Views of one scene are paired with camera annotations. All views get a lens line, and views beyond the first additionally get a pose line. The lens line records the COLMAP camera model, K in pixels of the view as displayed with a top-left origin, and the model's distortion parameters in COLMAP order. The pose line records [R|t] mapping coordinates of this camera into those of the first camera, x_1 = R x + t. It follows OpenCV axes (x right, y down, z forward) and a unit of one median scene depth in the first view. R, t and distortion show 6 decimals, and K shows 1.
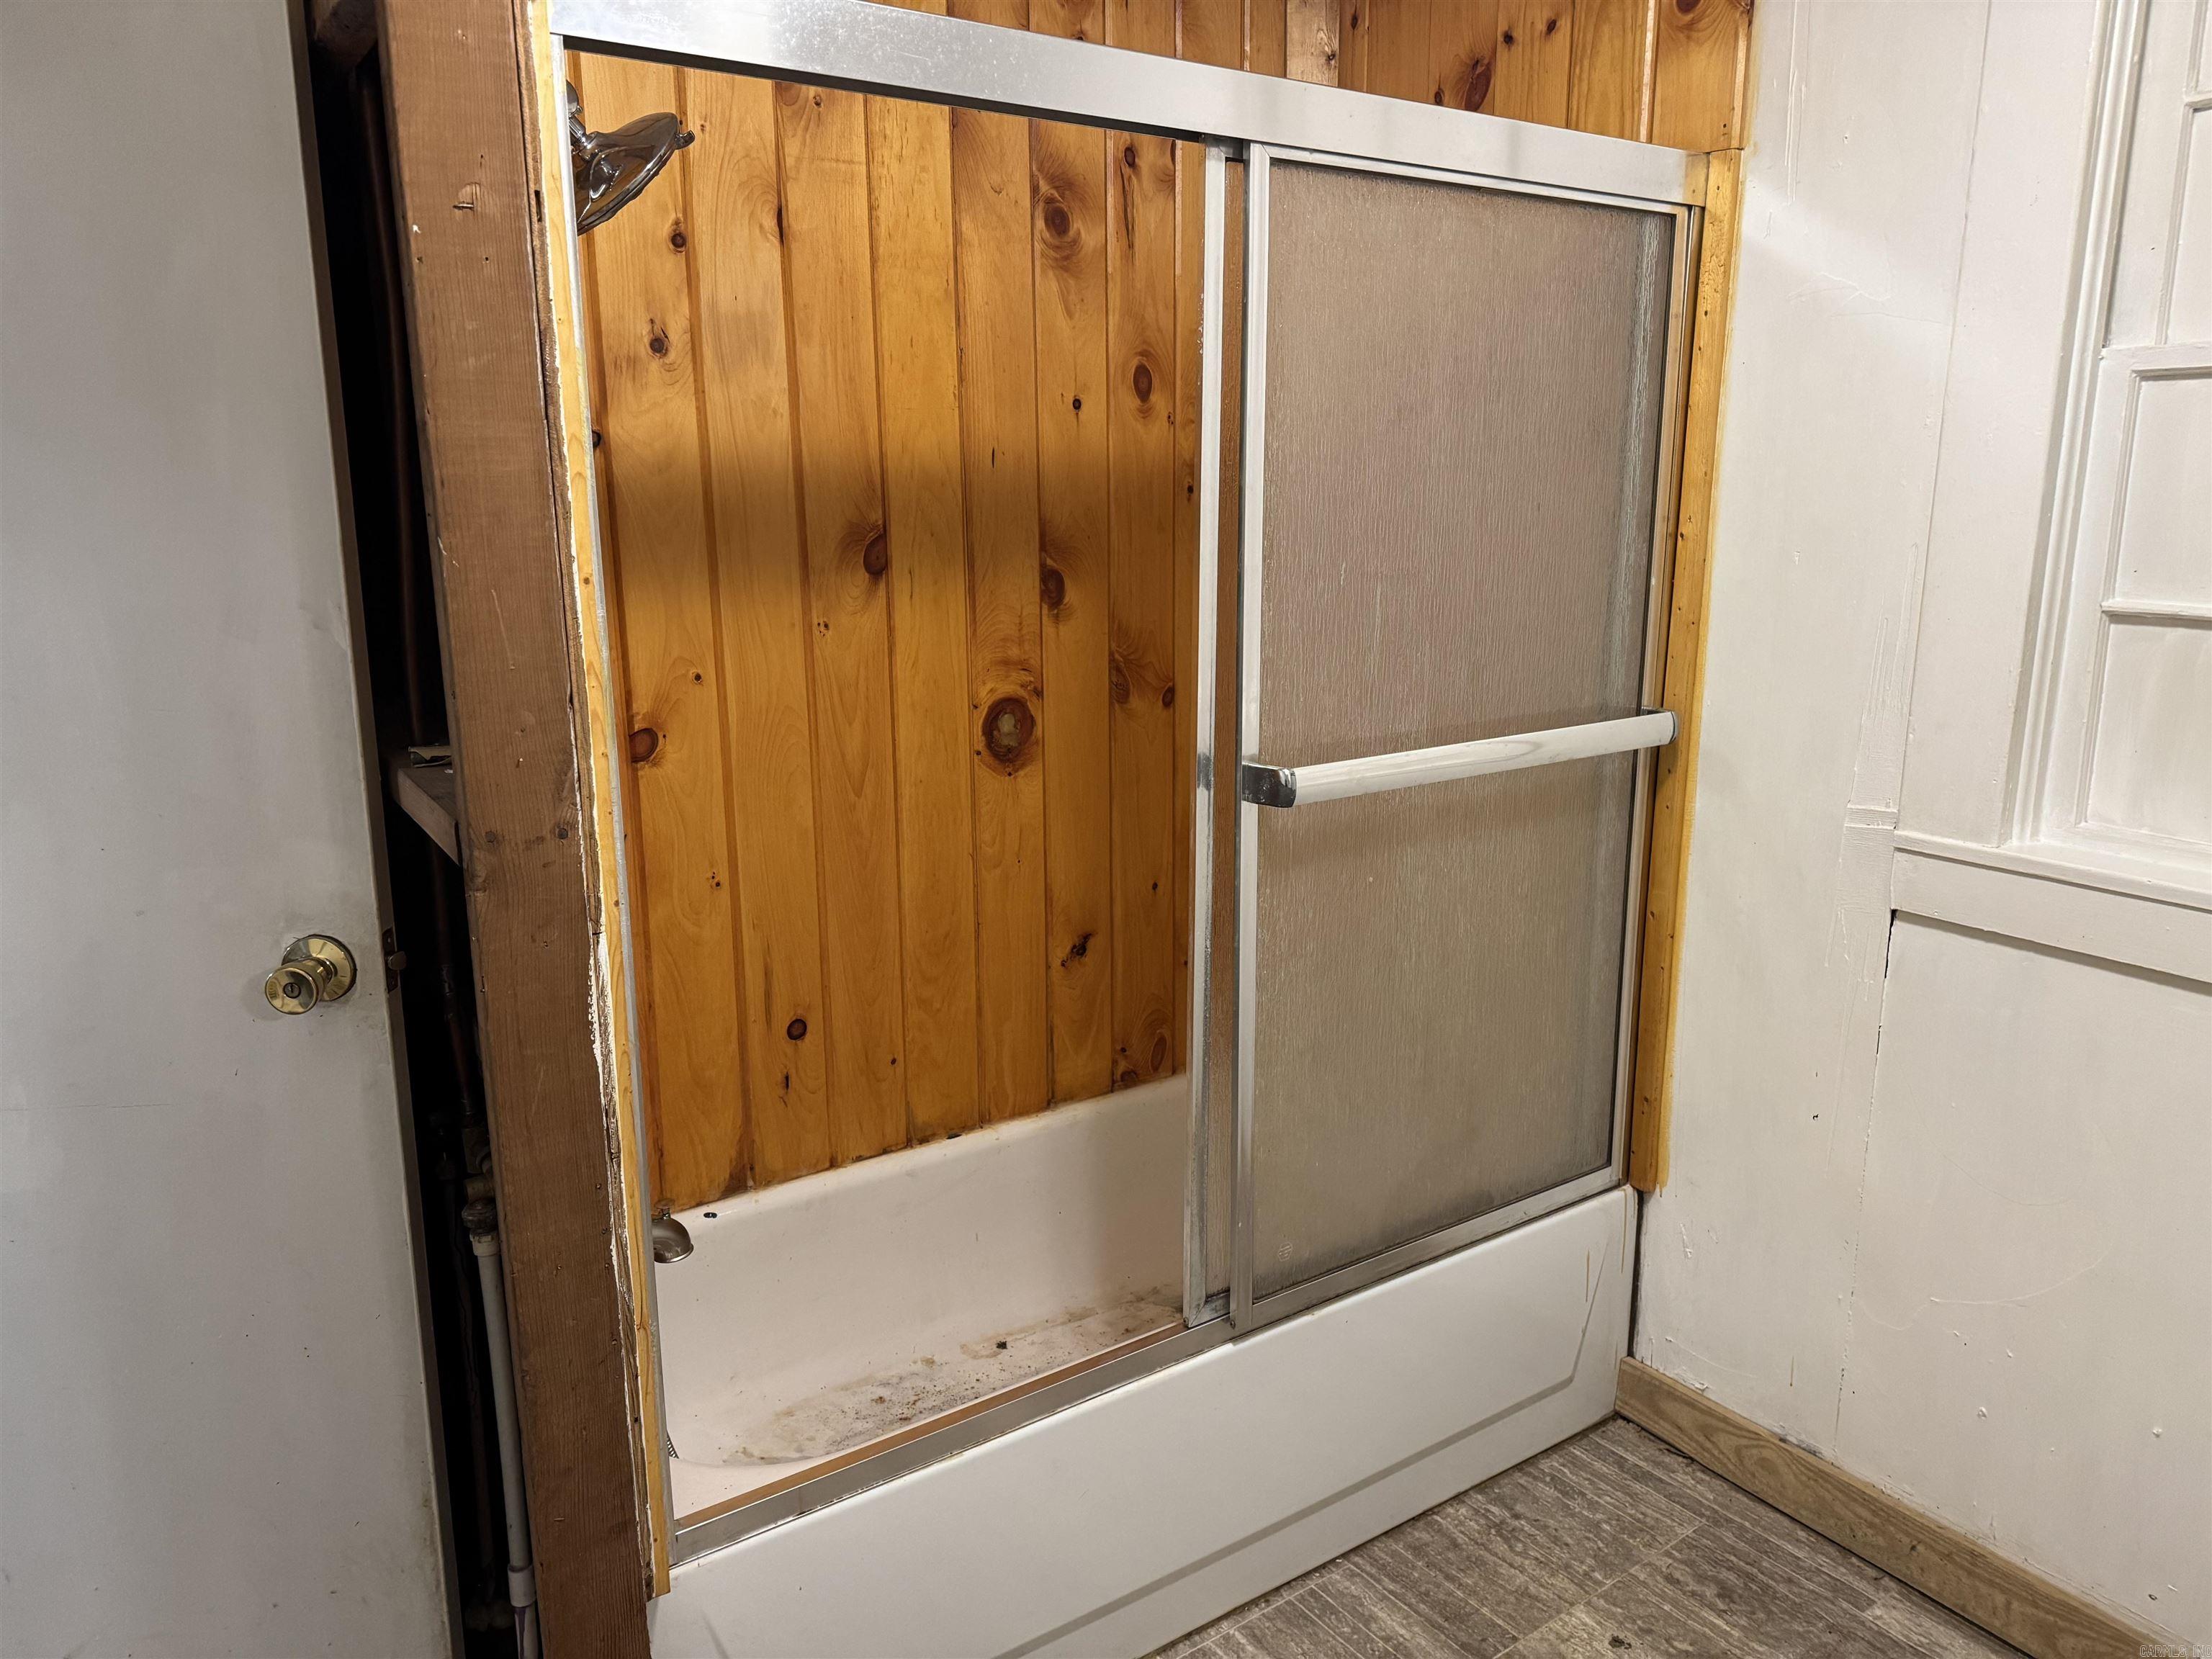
lens RADIAL K [[1549.7, 0, 1104.8], [0, 1549.7, 827.5], [0, 0, 1]] dist [0.055527, -0.064869]
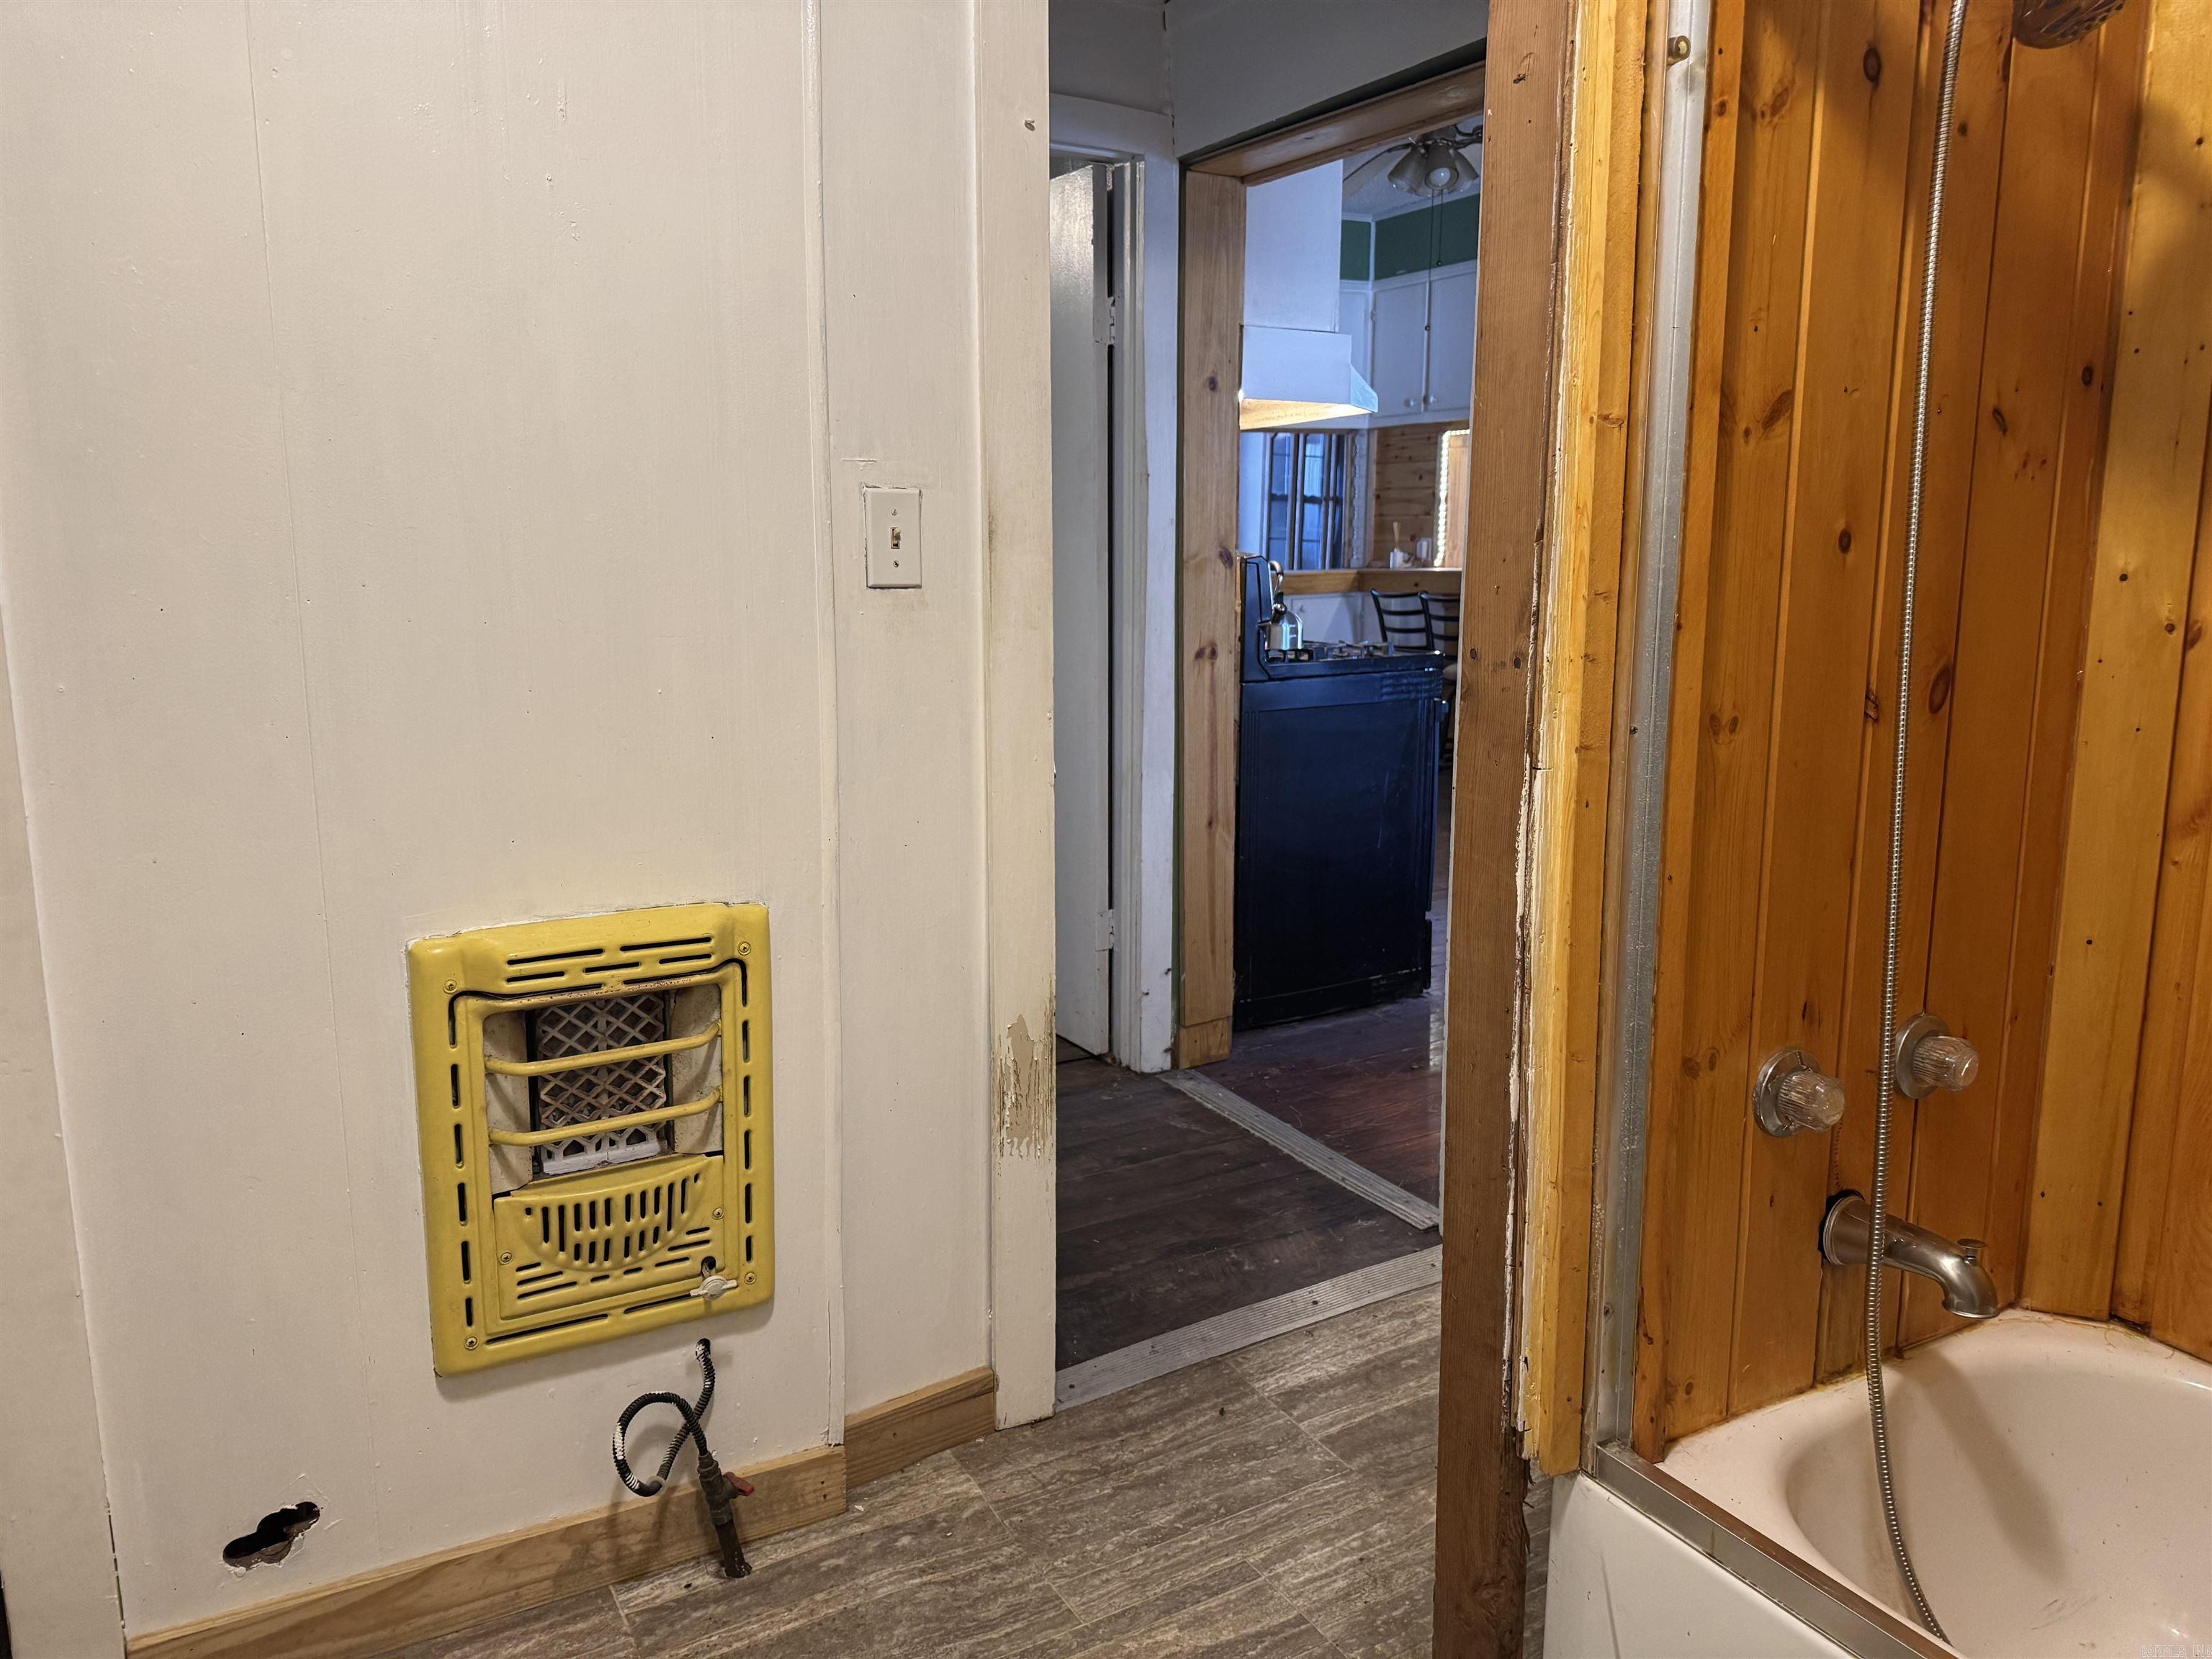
lens RADIAL K [[1549.7, 0, 1109.1], [0, 1549.7, 834.1], [0, 0, 1]] dist [0.055527, -0.064869]
pose [[-0.069921, 0.198698, -0.977563, 0.704026], [-0.221077, 0.952507, 0.209417, -0.043625], [0.972747, 0.230760, -0.022673, 0.754797]]
